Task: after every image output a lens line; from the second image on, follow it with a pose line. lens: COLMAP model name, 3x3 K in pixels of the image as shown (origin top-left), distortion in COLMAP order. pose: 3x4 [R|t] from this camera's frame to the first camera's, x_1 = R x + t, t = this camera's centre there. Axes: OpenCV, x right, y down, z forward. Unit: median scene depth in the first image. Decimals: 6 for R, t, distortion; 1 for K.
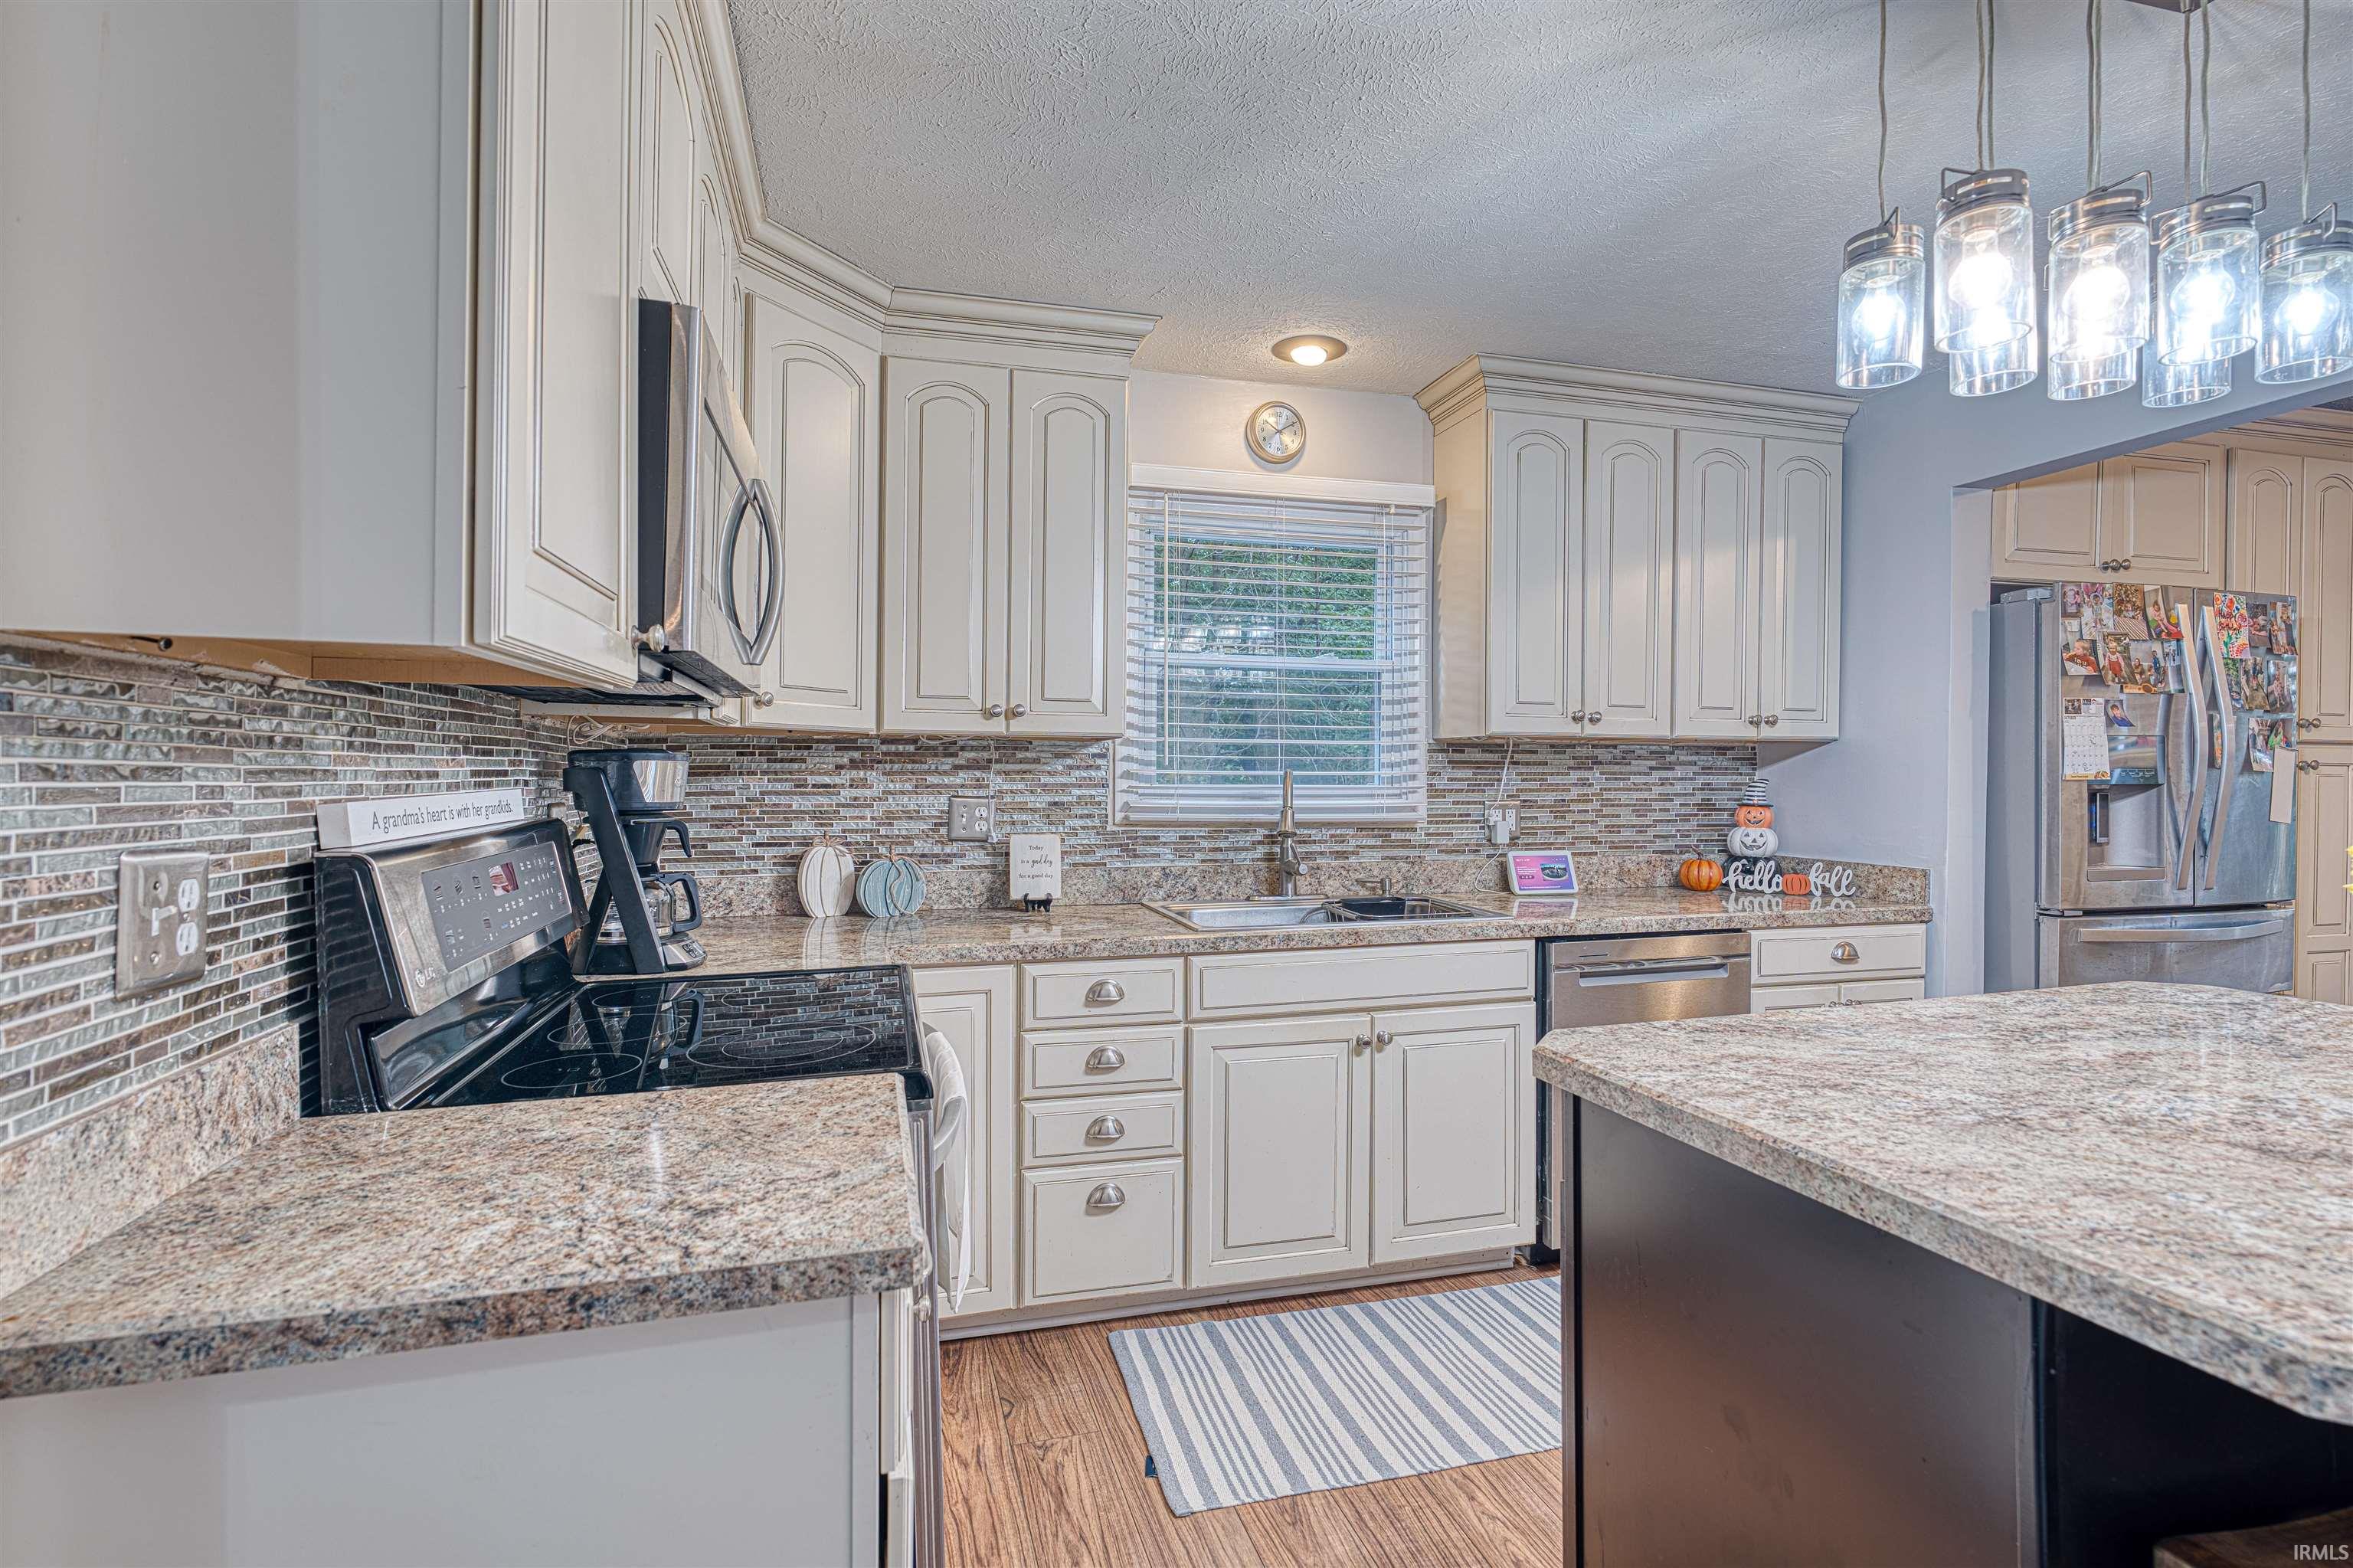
lens RADIAL K [[1122.1, 0, 1176.5], [0, 1122.1, 784.0], [0, 0, 1]] dist [-0.000464, -0.000435]
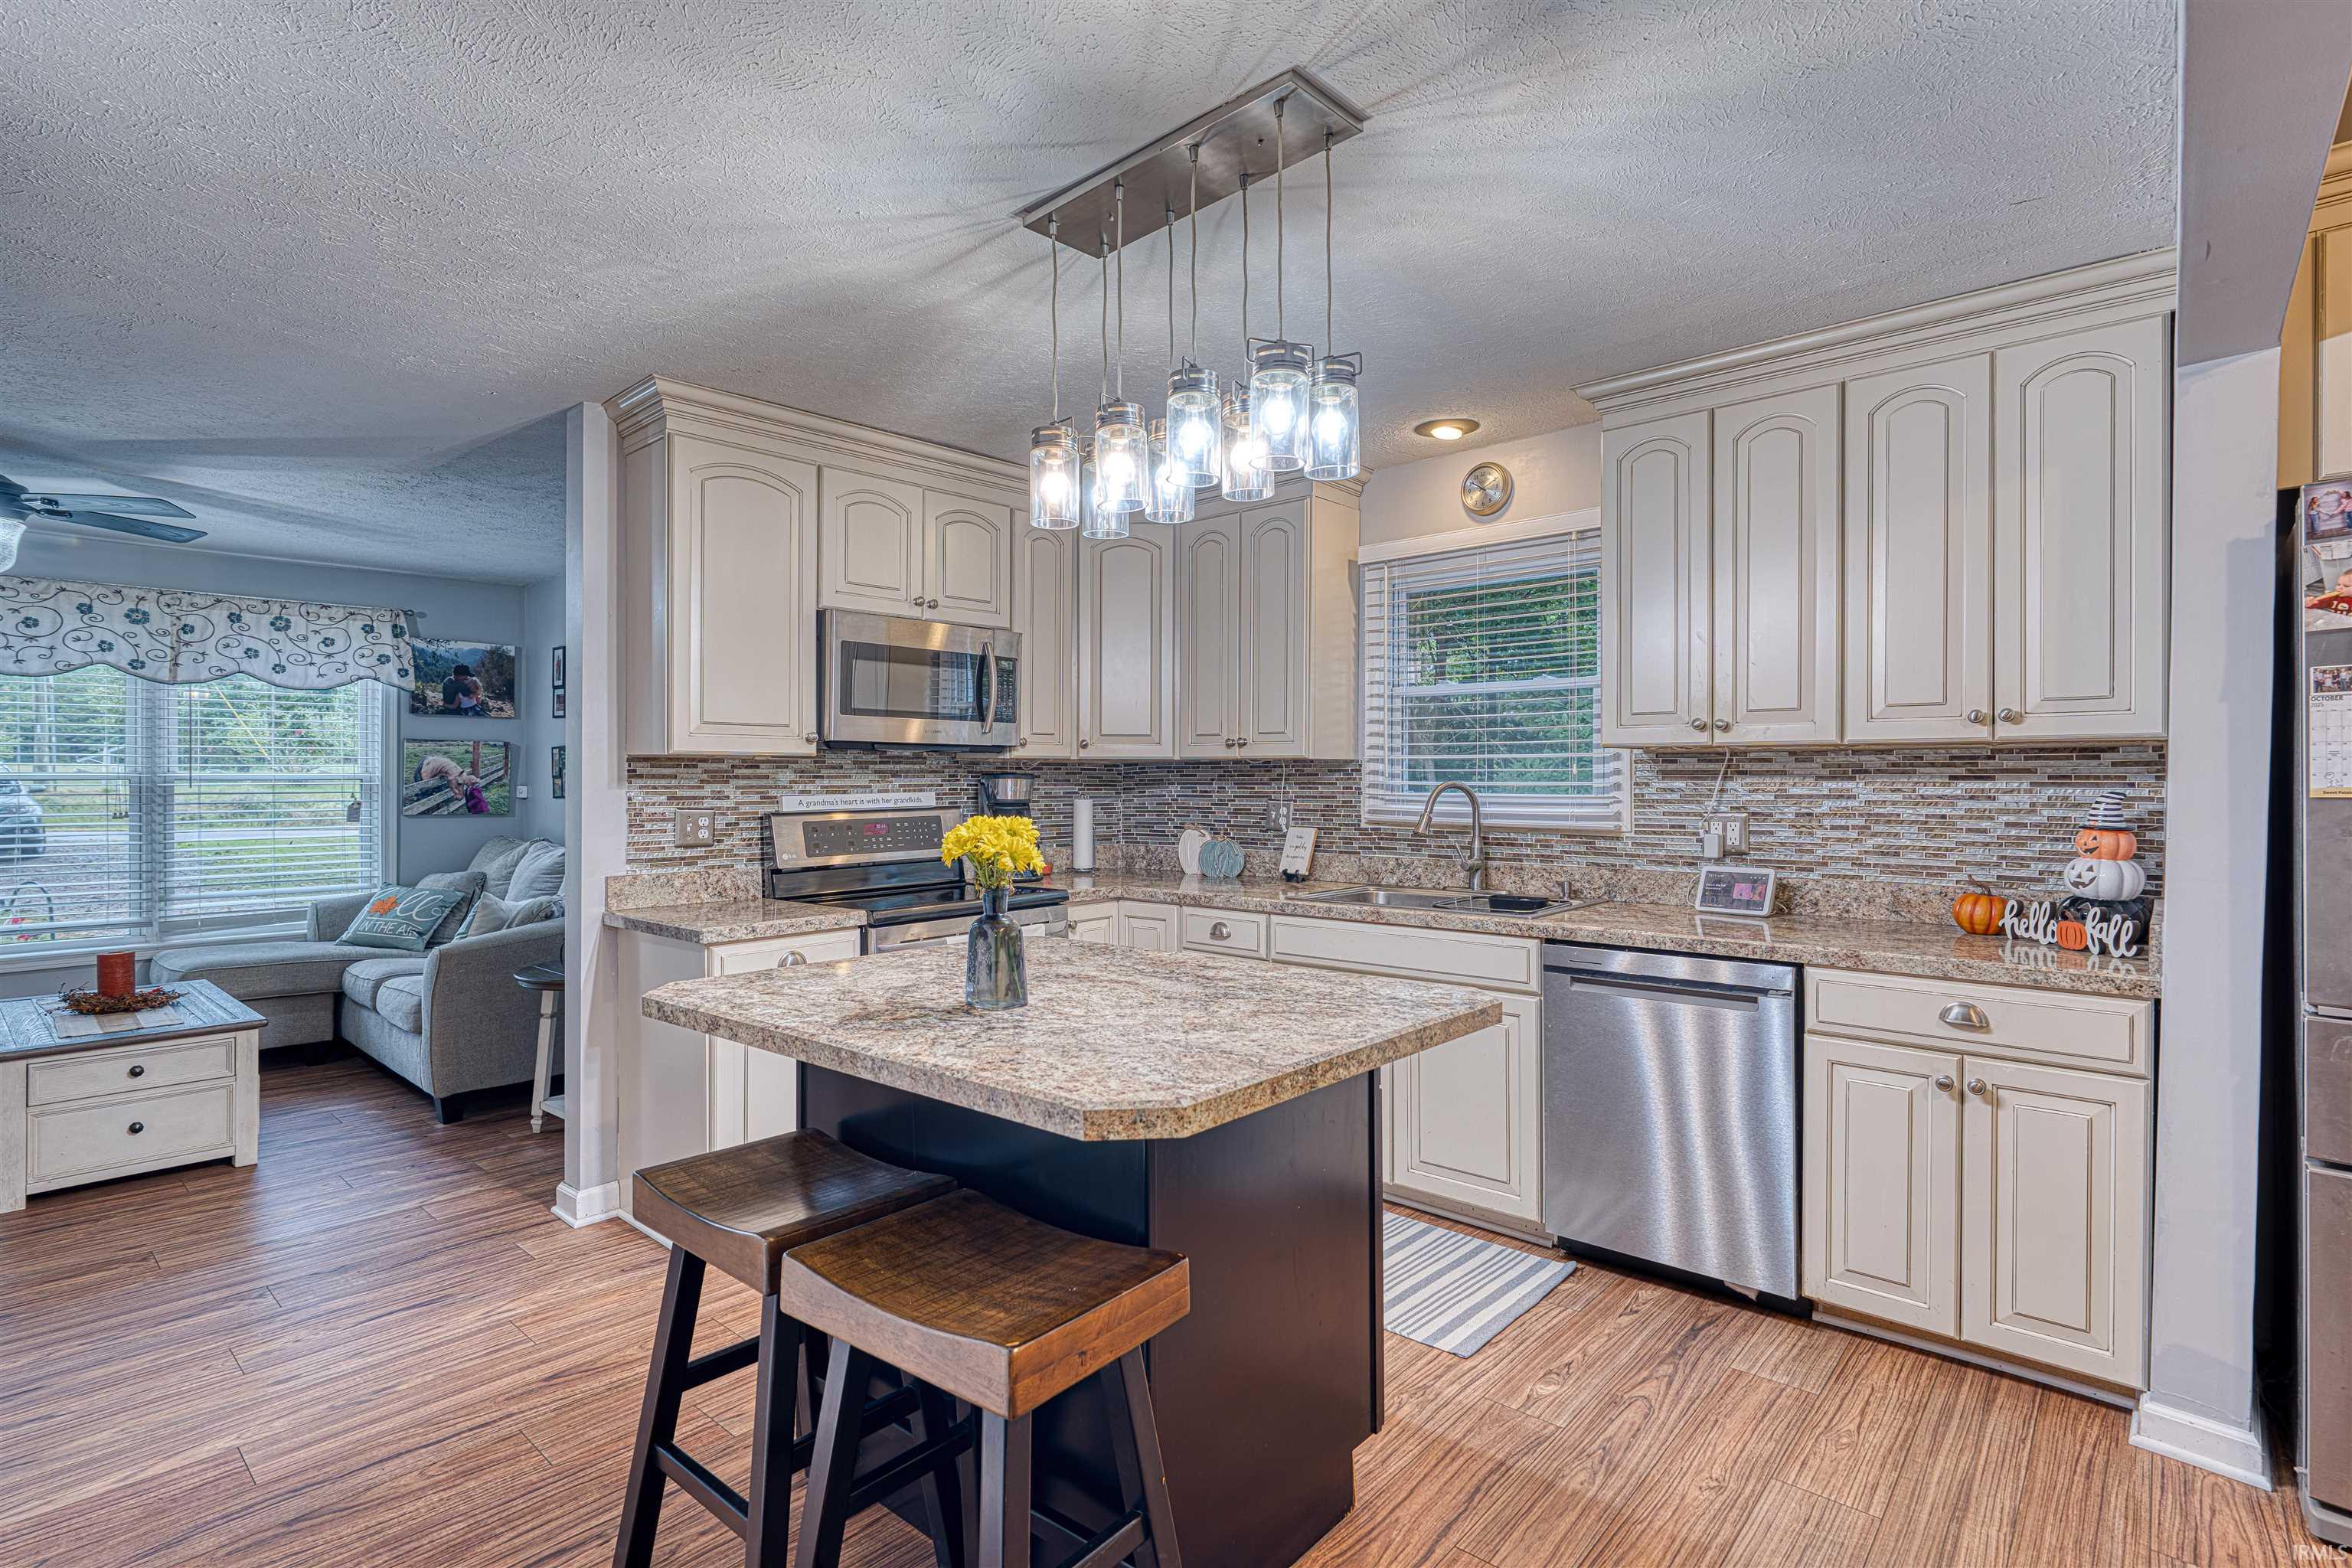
lens RADIAL K [[1121.6, 0, 1176.0], [0, 1121.6, 784.0], [0, 0, 1]] dist [-0.000464, -0.000435]
pose [[0.535497, 0.001865, -0.844535, 0.868419], [-0.004218, 0.999991, -0.000466, -0.007188], [0.844527, 0.003812, 0.535500, 0.108568]]
